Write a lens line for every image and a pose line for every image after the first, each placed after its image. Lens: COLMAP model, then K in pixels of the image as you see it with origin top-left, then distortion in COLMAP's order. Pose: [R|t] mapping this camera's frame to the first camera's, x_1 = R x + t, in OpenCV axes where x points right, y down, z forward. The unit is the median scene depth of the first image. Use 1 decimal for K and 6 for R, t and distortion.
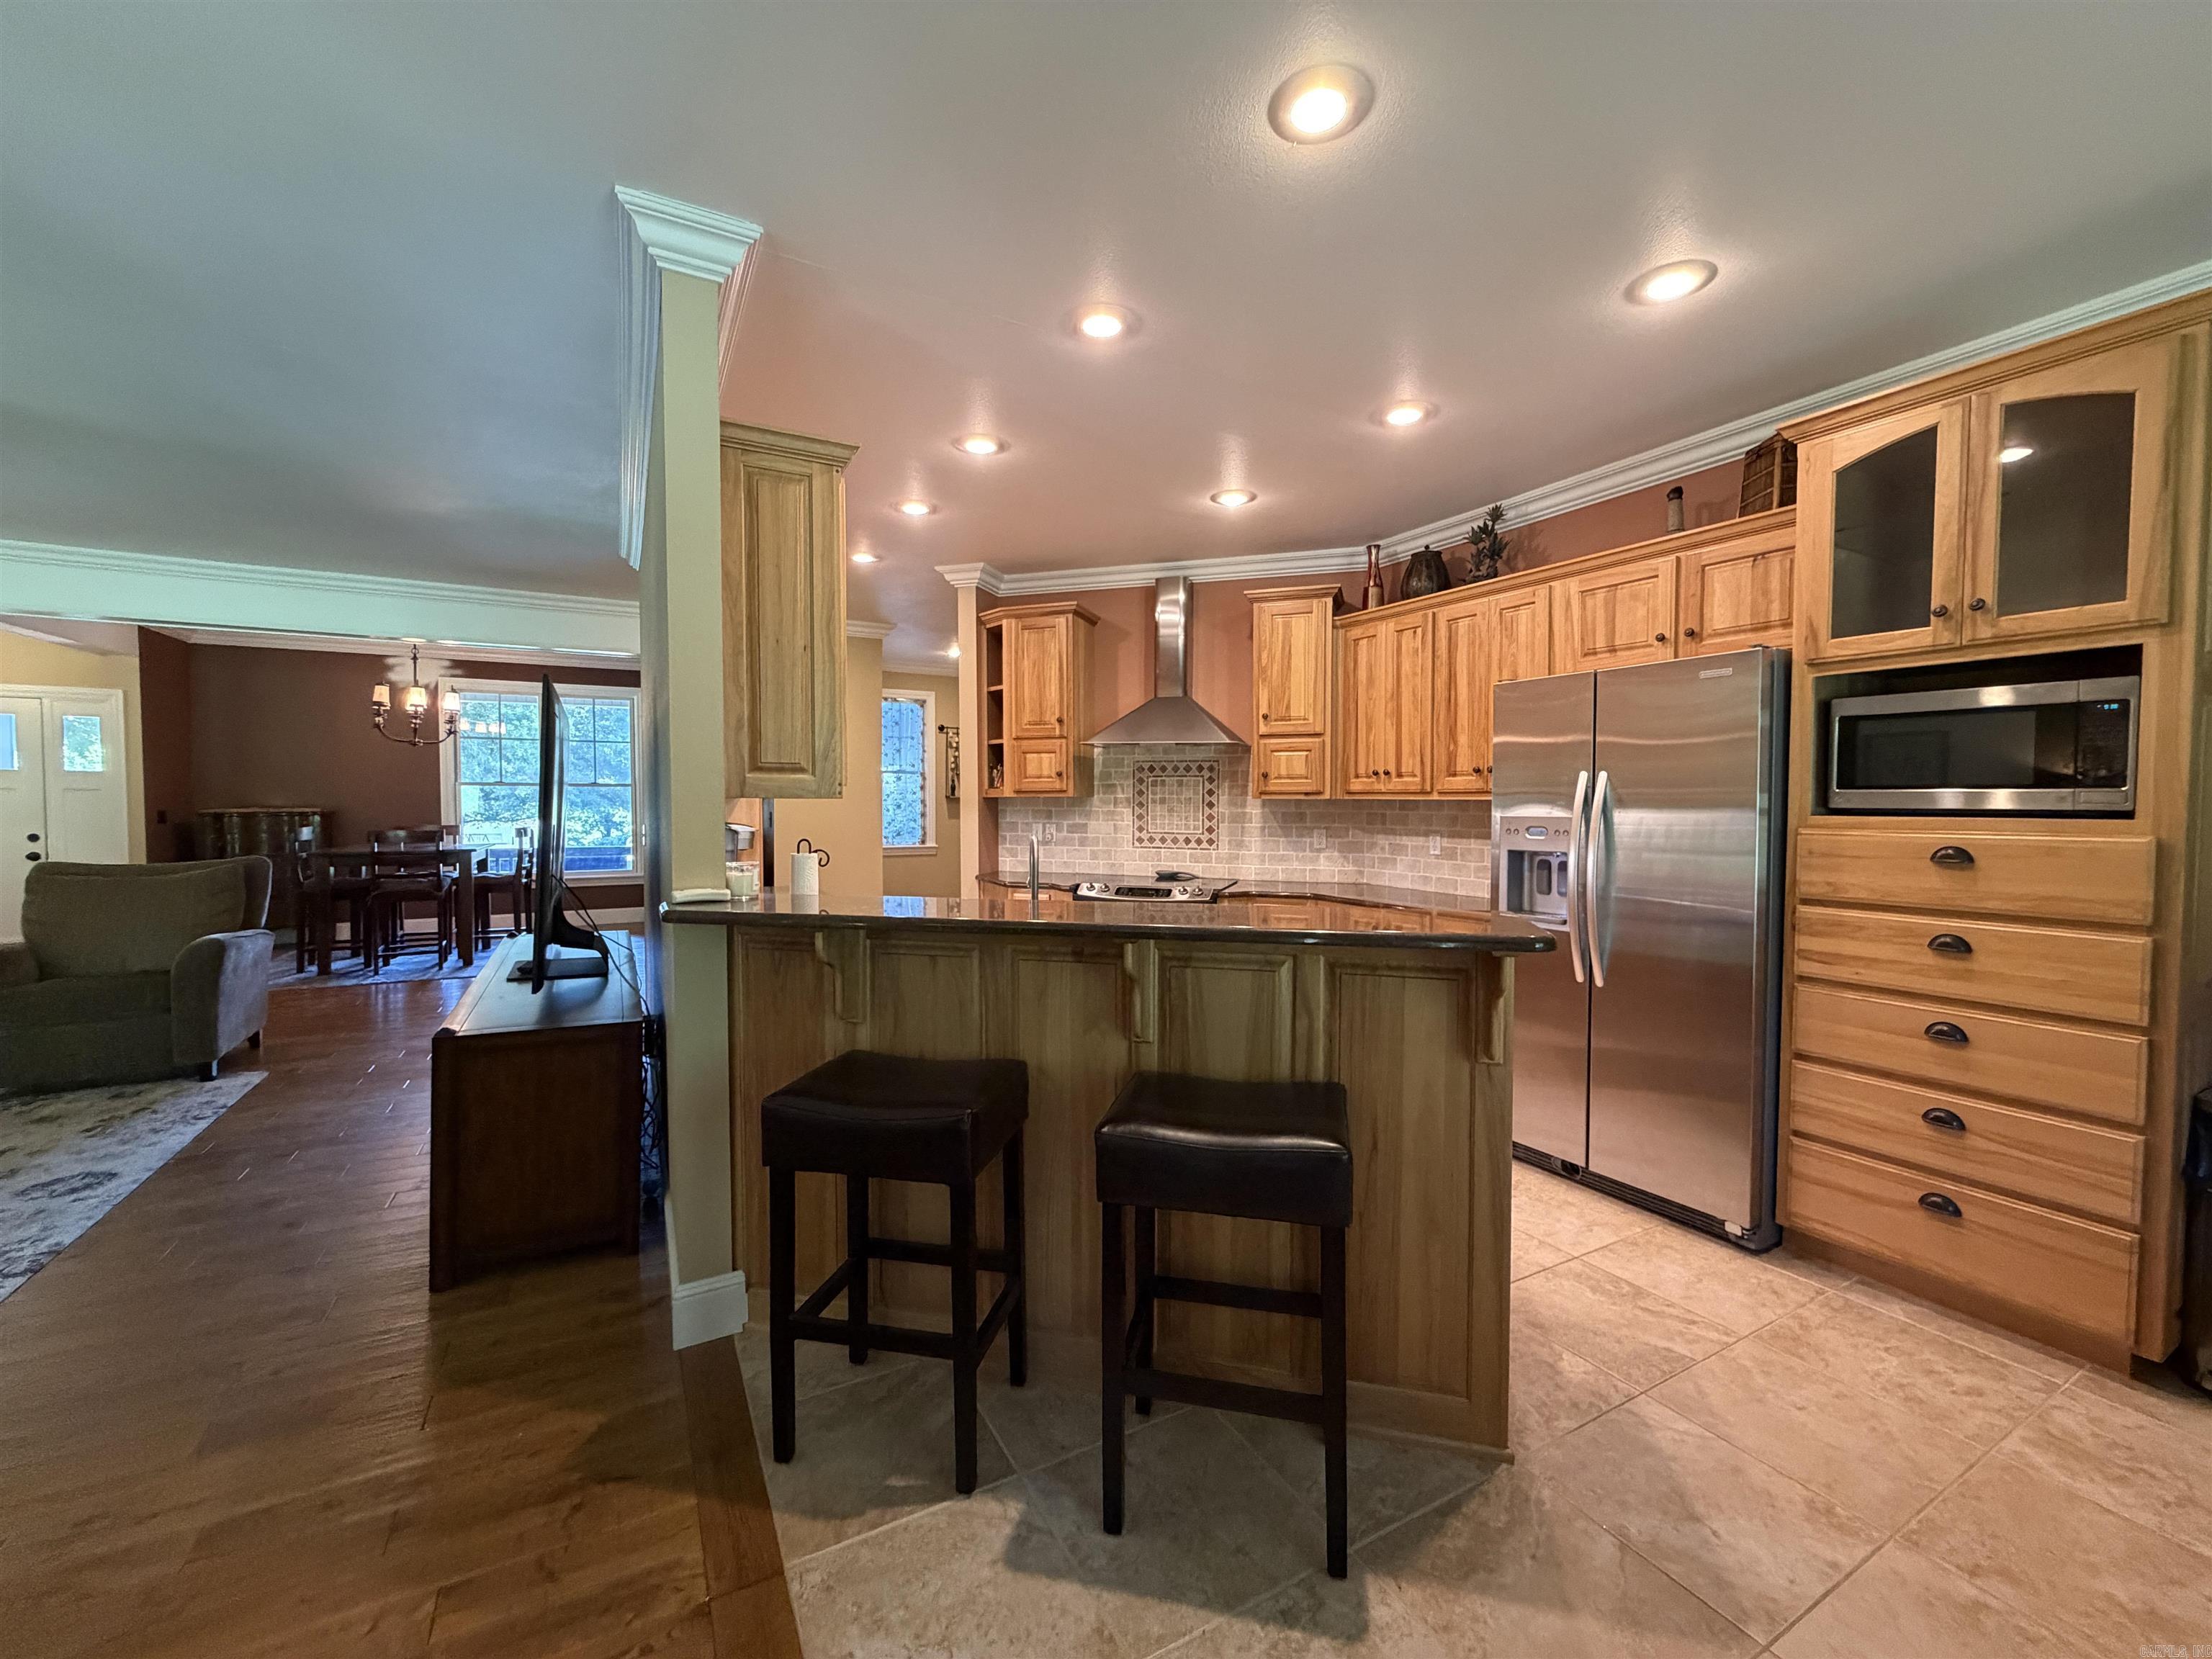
lens RADIAL K [[884.6, 0, 1101.3], [0, 884.6, 827.7], [0, 0, 1]] dist [-0.000115, 0.000340]
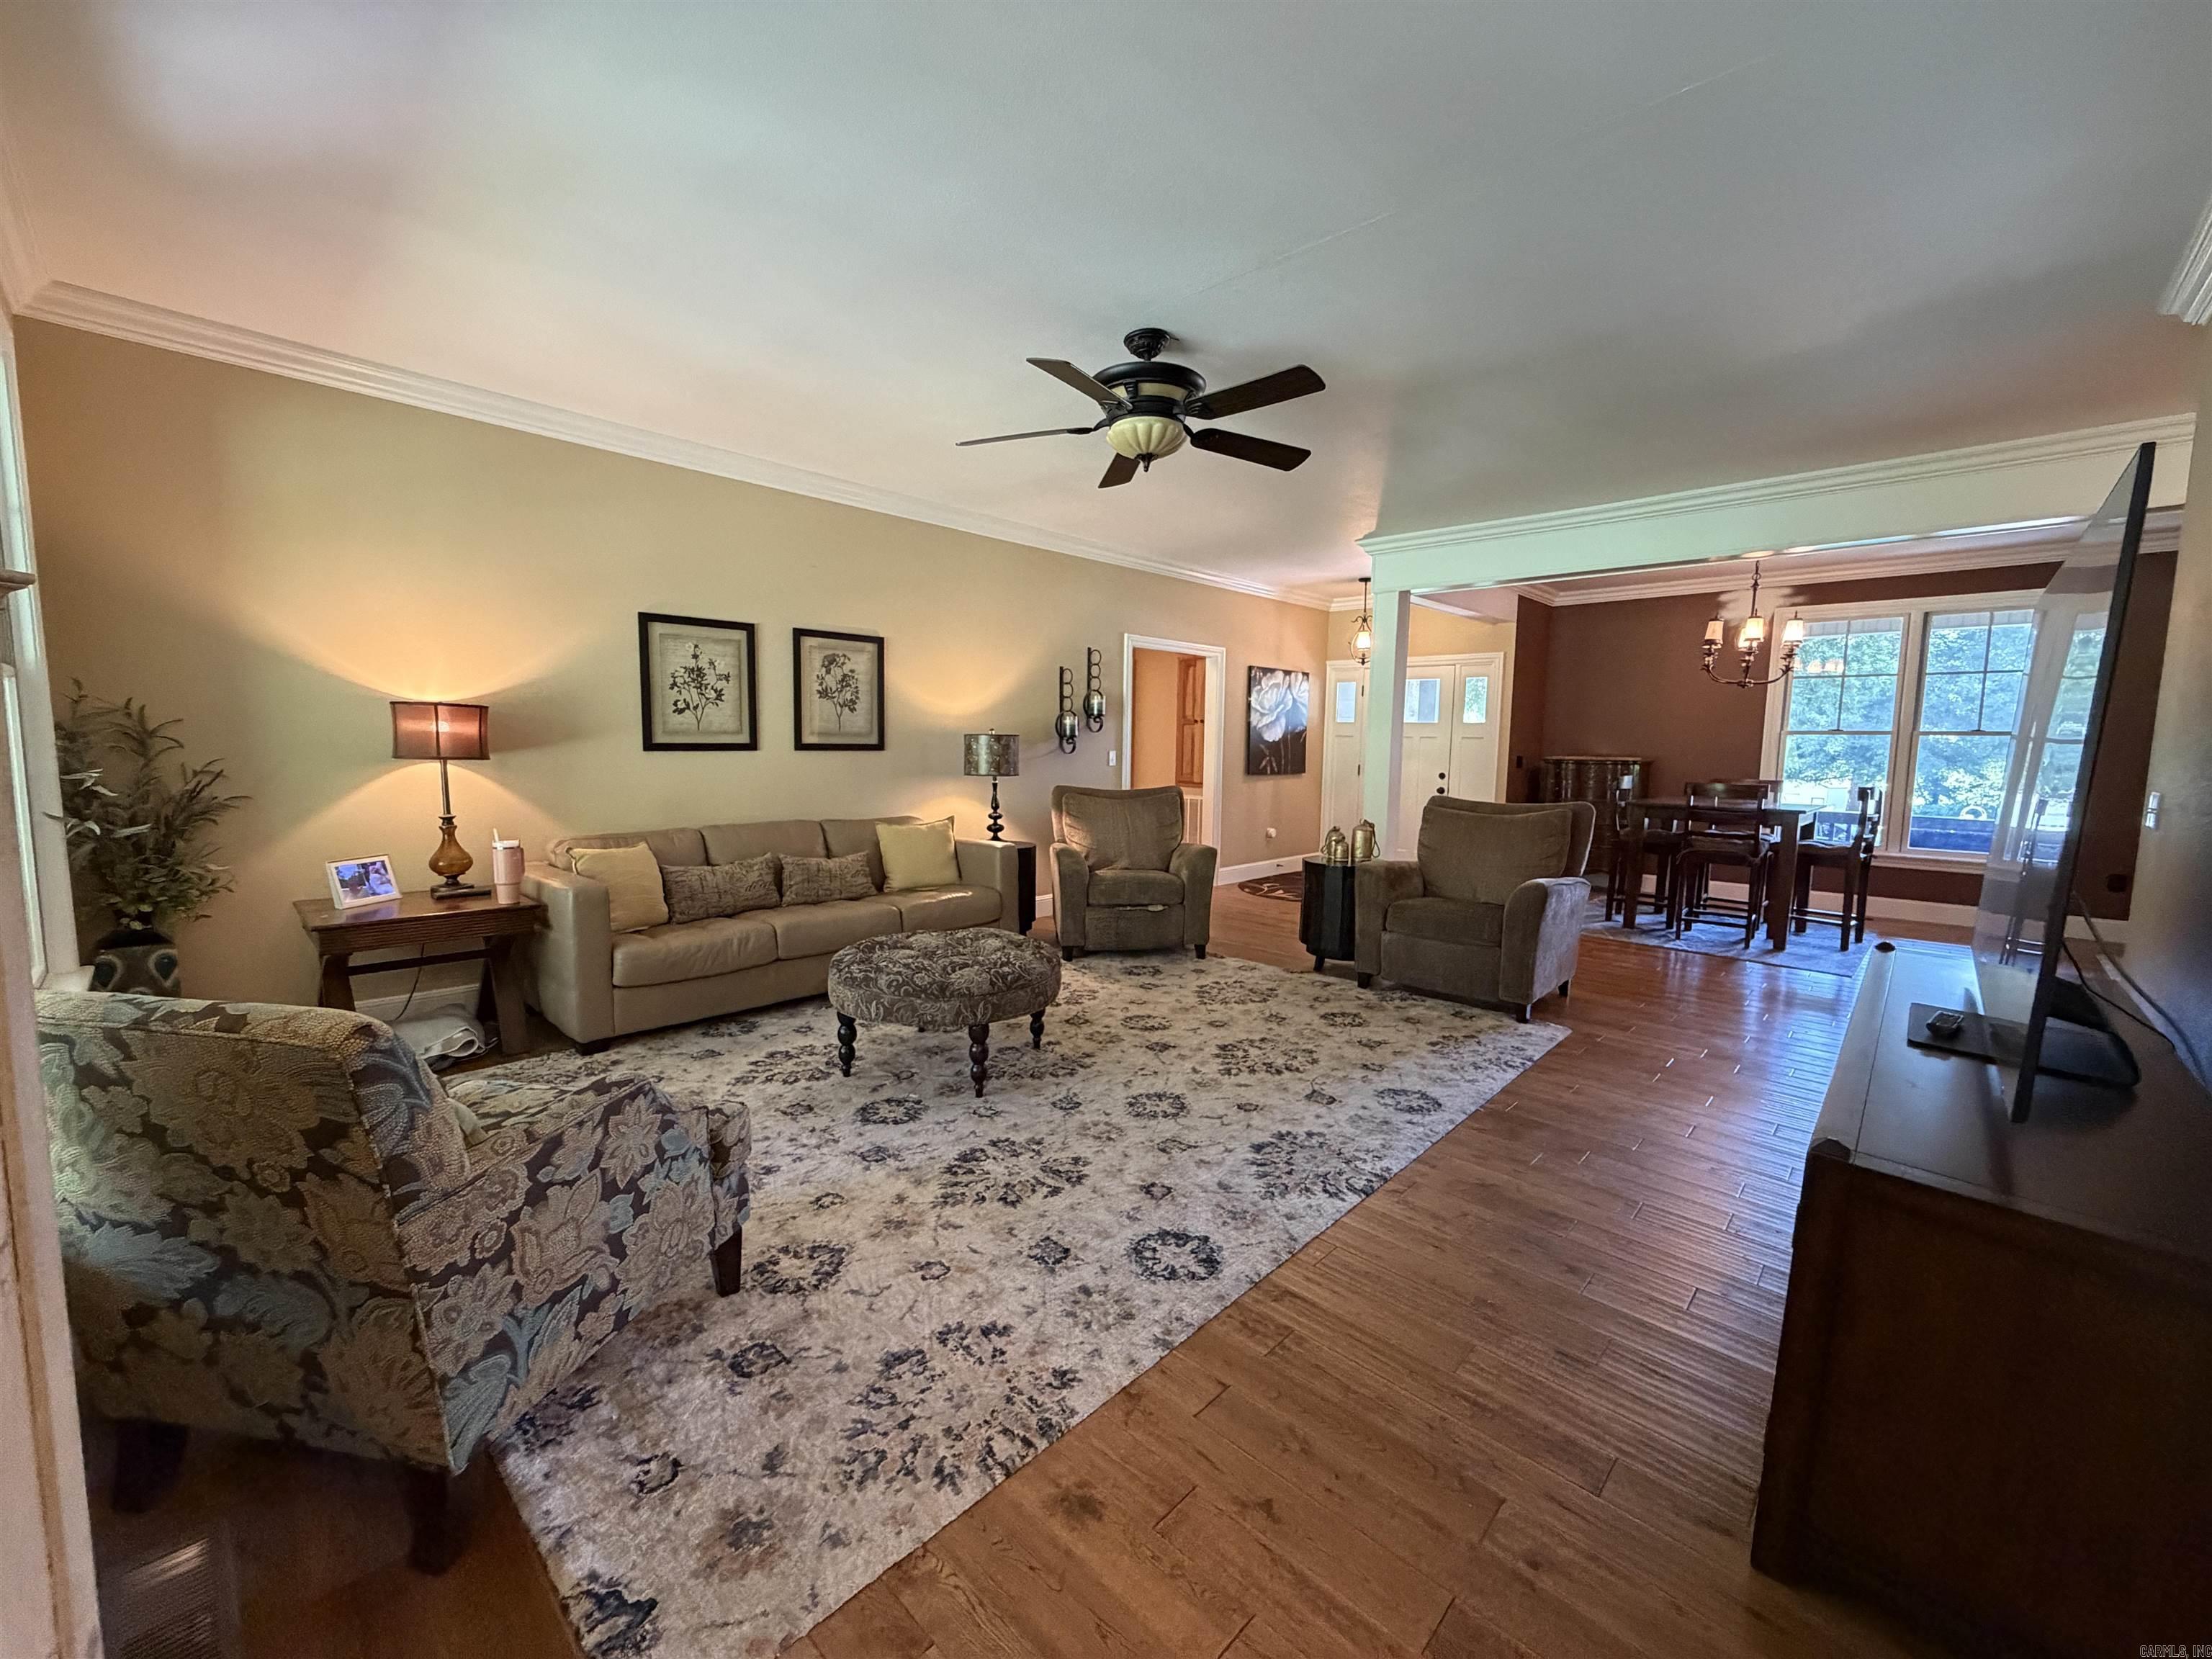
lens RADIAL K [[884.6, 0, 1100.9], [0, 884.6, 827.8], [0, 0, 1]] dist [-0.000115, 0.000340]
pose [[0.301193, 0.094207, -0.948898, -0.180734], [-0.048070, 0.995343, 0.083560, 0.004109], [0.952351, 0.020445, 0.304319, 0.190826]]
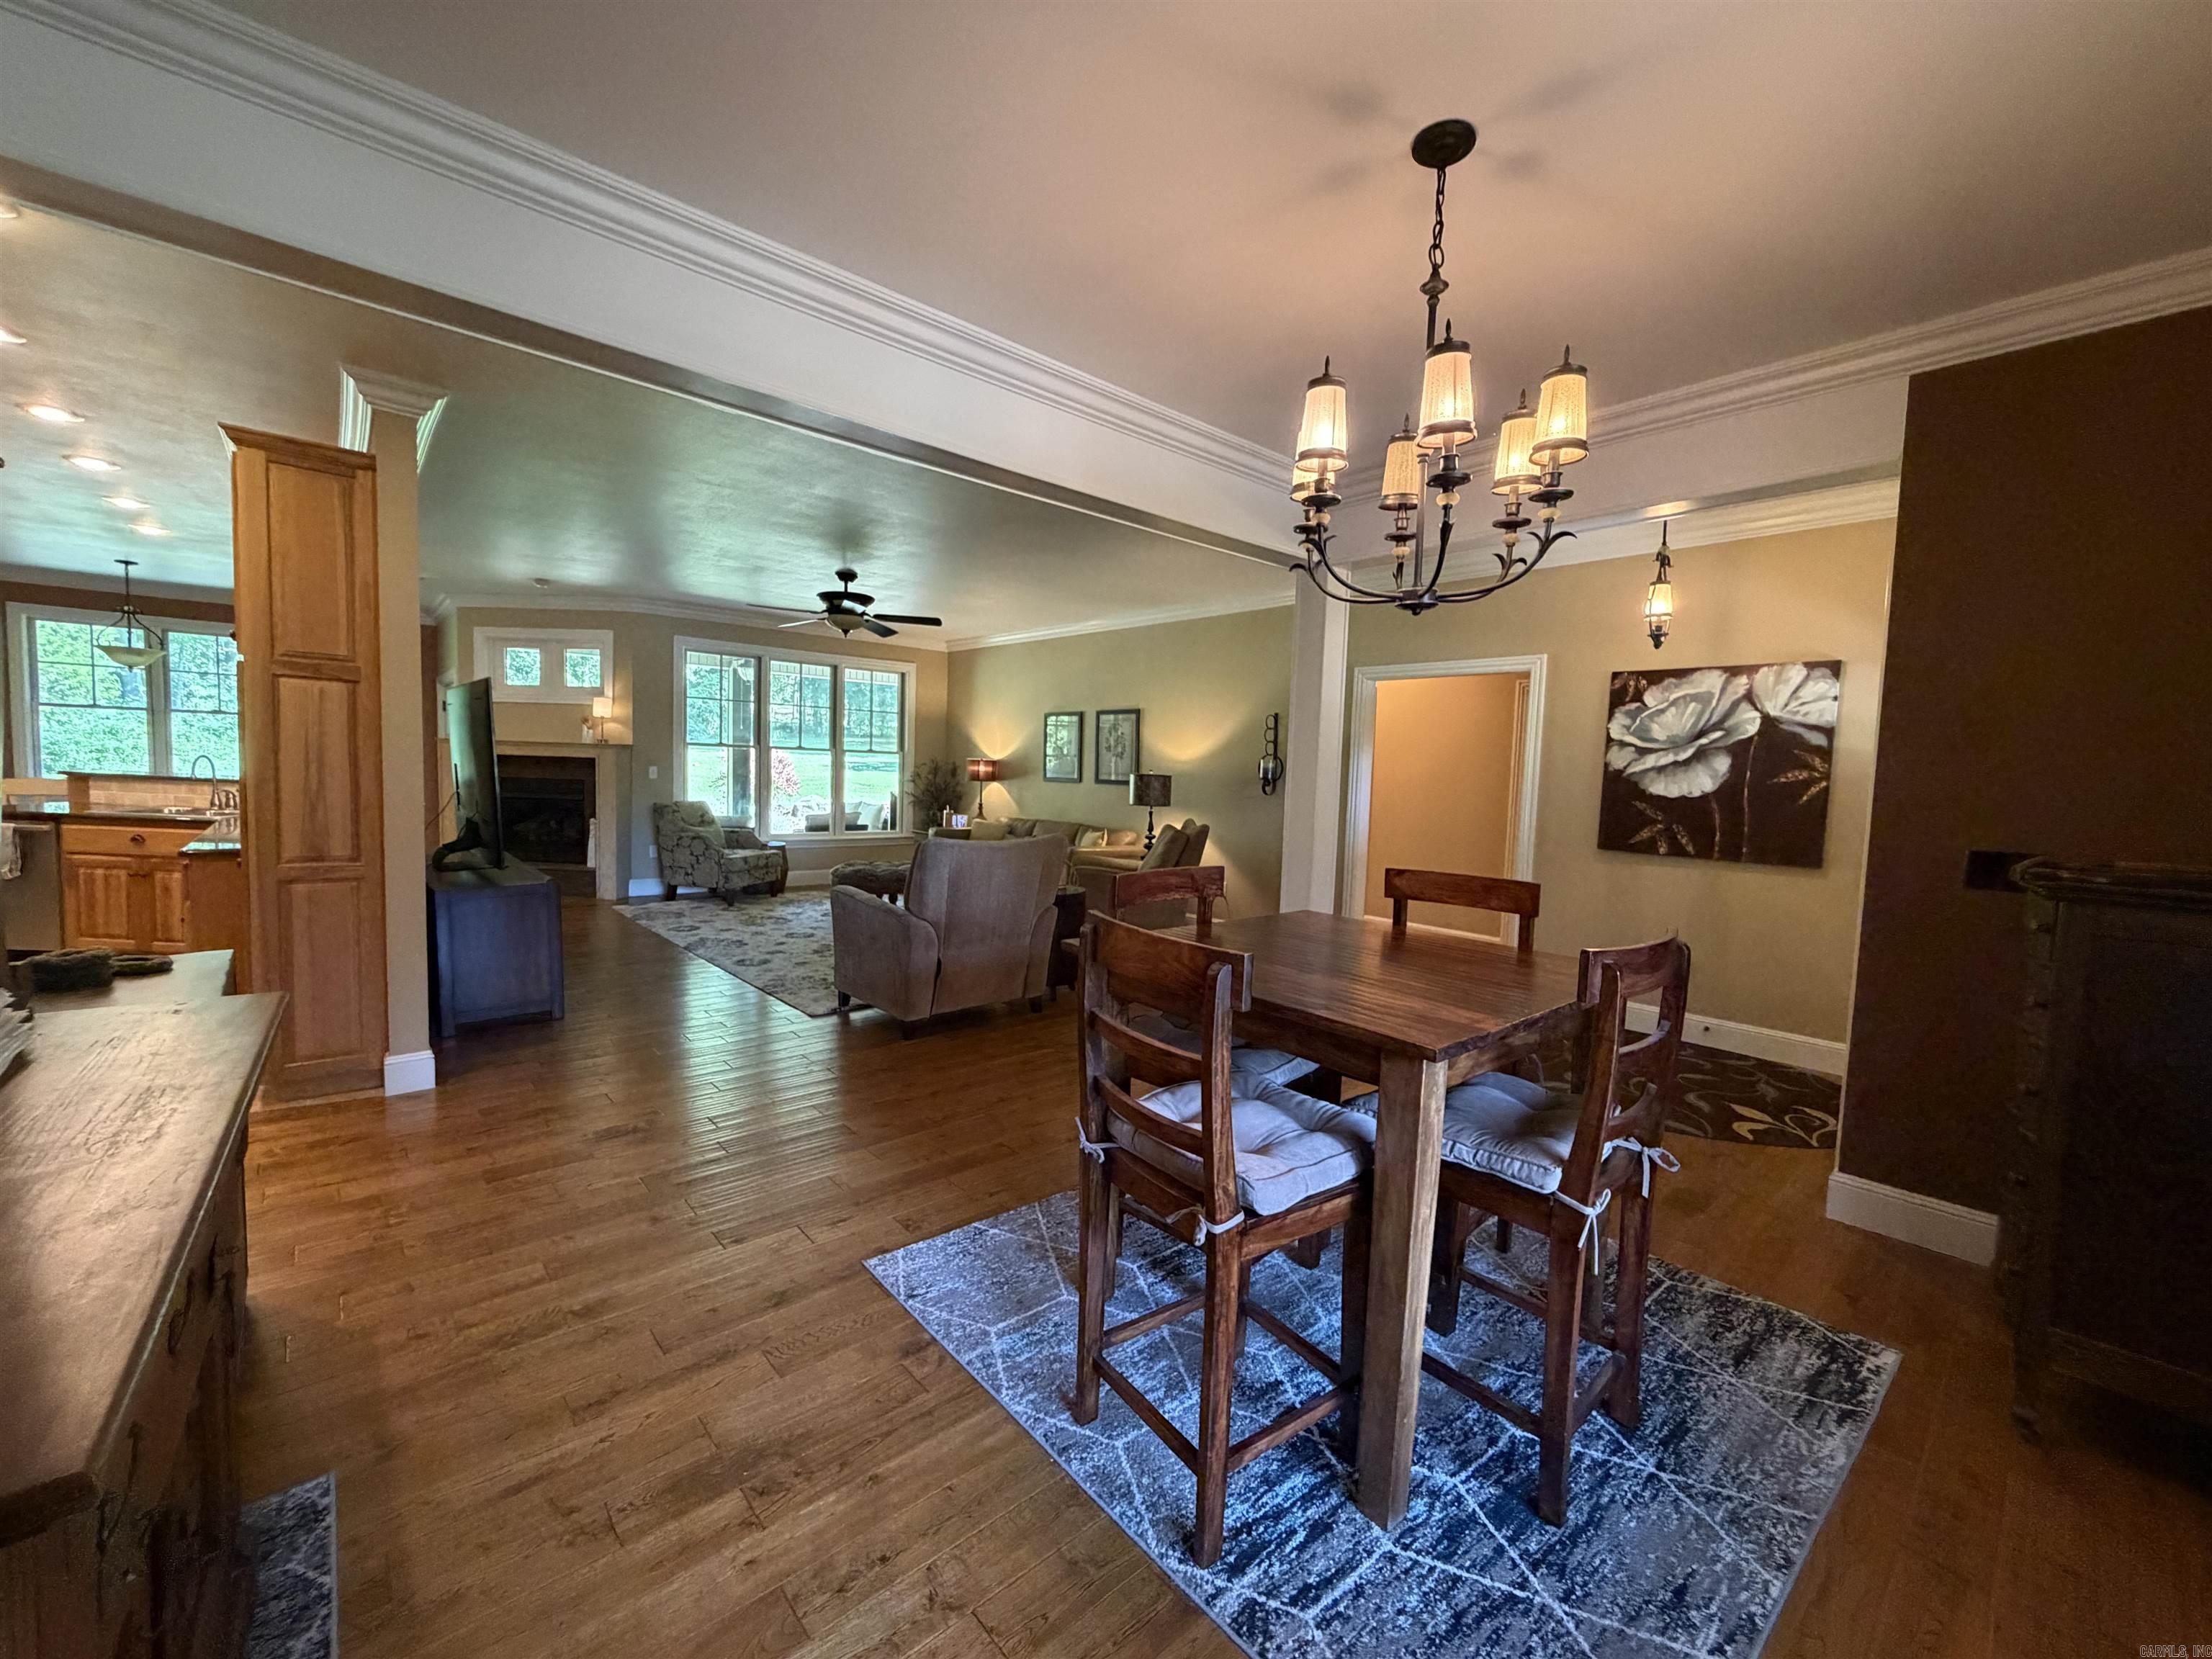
lens RADIAL K [[884.6, 0, 1101.1], [0, 884.6, 826.8], [0, 0, 1]] dist [-0.000115, 0.000340]
pose [[-0.975123, -0.023049, -0.220462, -0.884980], [-0.046361, 0.993790, 0.101158, -0.070623], [0.216761, 0.108862, -0.970136, 1.793227]]
